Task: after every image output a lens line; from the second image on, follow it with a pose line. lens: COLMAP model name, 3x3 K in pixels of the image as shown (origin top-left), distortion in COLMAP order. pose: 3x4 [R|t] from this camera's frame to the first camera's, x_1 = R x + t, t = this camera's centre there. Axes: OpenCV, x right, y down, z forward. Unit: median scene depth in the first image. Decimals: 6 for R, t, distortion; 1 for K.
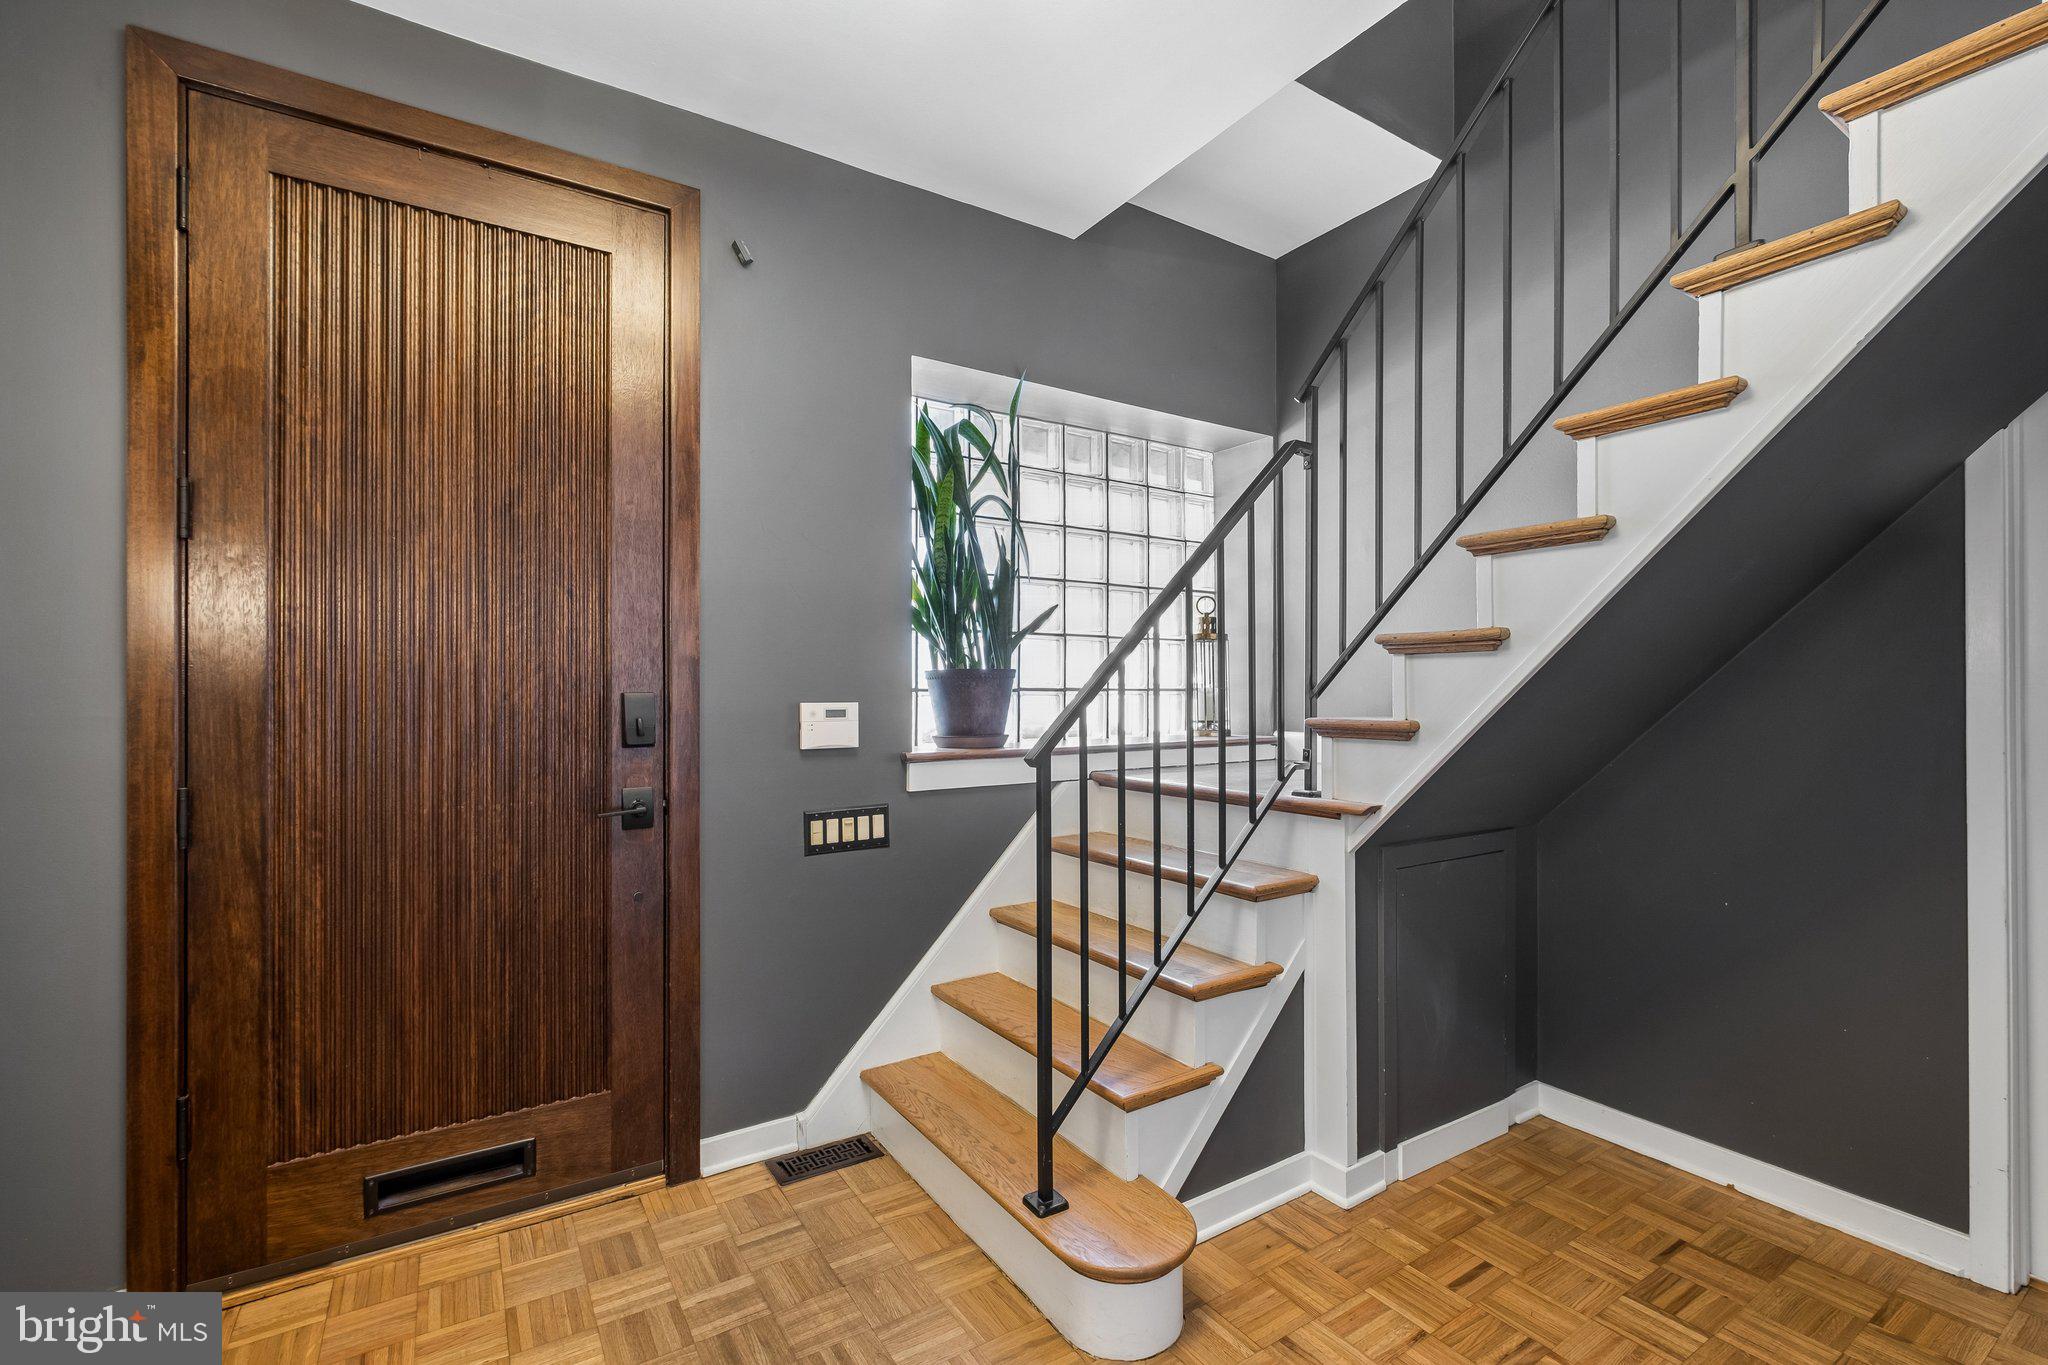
lens RADIAL K [[902.9, 0, 1025.4], [0, 902.9, 685.2], [0, 0, 1]] dist [-0.002659, 0.000444]
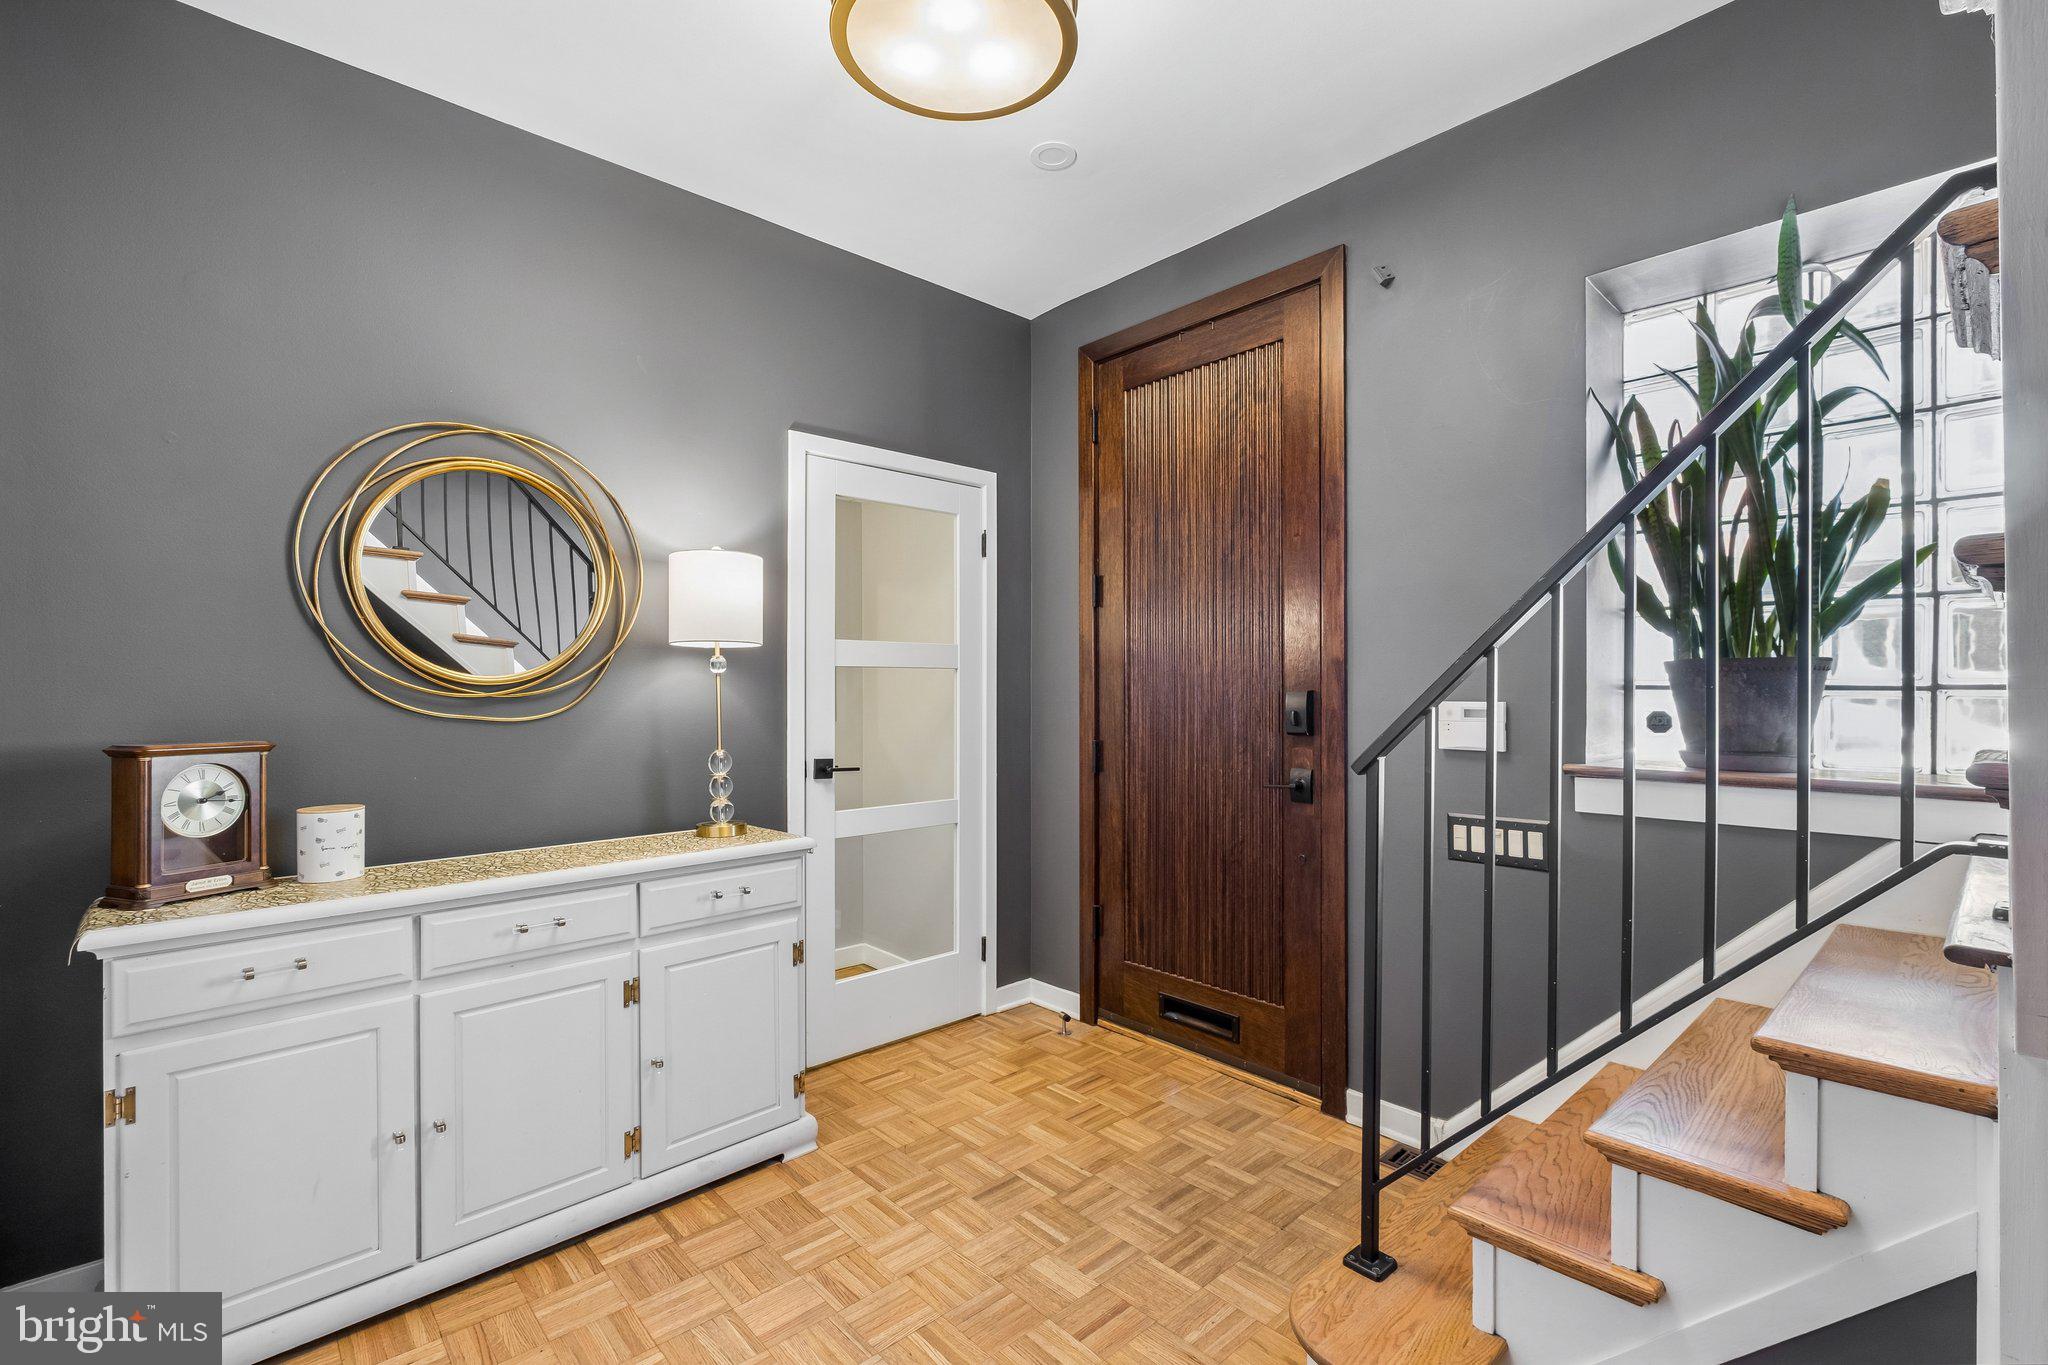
lens RADIAL K [[902.9, 0, 1022.3], [0, 902.9, 690.1], [0, 0, 1]] dist [-0.002659, 0.000444]
pose [[0.162060, 0.001982, -0.986779, 0.748655], [0.003982, 0.999989, 0.002662, 0.003630], [0.986773, -0.004361, 0.162050, 0.460219]]
